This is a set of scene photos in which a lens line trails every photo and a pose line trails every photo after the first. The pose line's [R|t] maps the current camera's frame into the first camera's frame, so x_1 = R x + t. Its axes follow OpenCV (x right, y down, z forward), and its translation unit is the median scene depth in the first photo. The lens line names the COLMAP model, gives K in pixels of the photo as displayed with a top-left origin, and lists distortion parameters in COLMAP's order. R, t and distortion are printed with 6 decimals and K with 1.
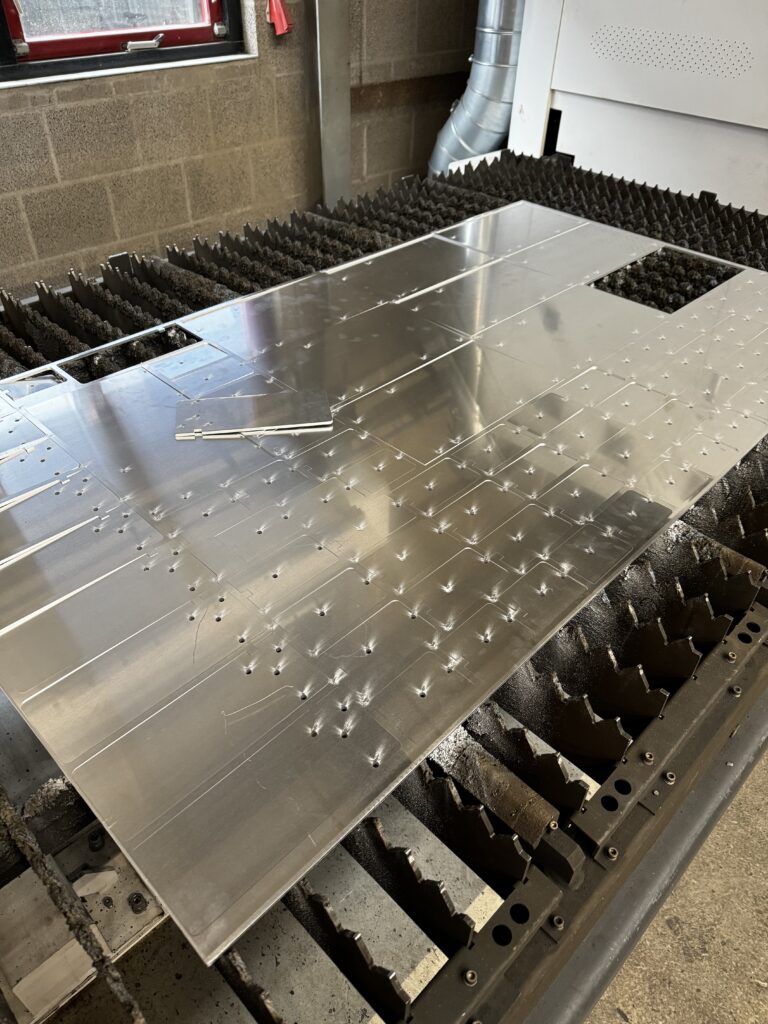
lens RADIAL K [[721.8, 0, 385.4], [0, 721.8, 513.3], [0, 0, 1]] dist [-0.022854, -0.002200]
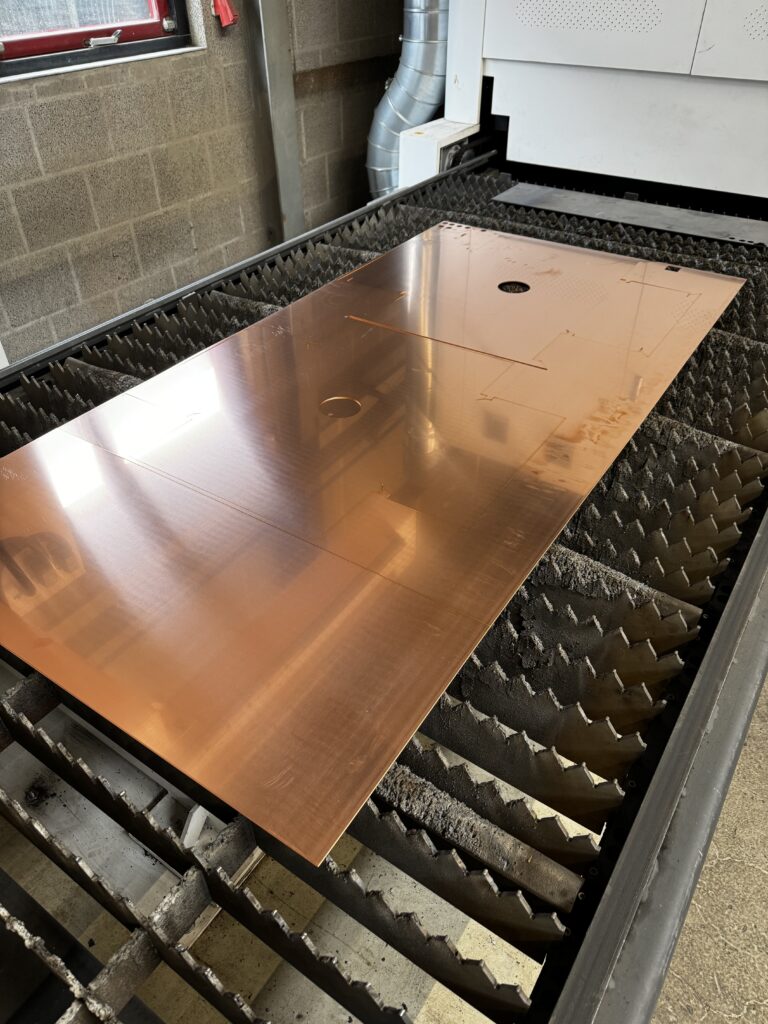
lens RADIAL K [[721.8, 0, 377.6], [0, 721.8, 514.8], [0, 0, 1]] dist [-0.022854, -0.002200]
pose [[0.982371, -0.142744, 0.120709, -0.155685], [0.144201, 0.989543, -0.003374, 0.086056], [-0.118965, 0.020721, 0.992682, -0.066699]]
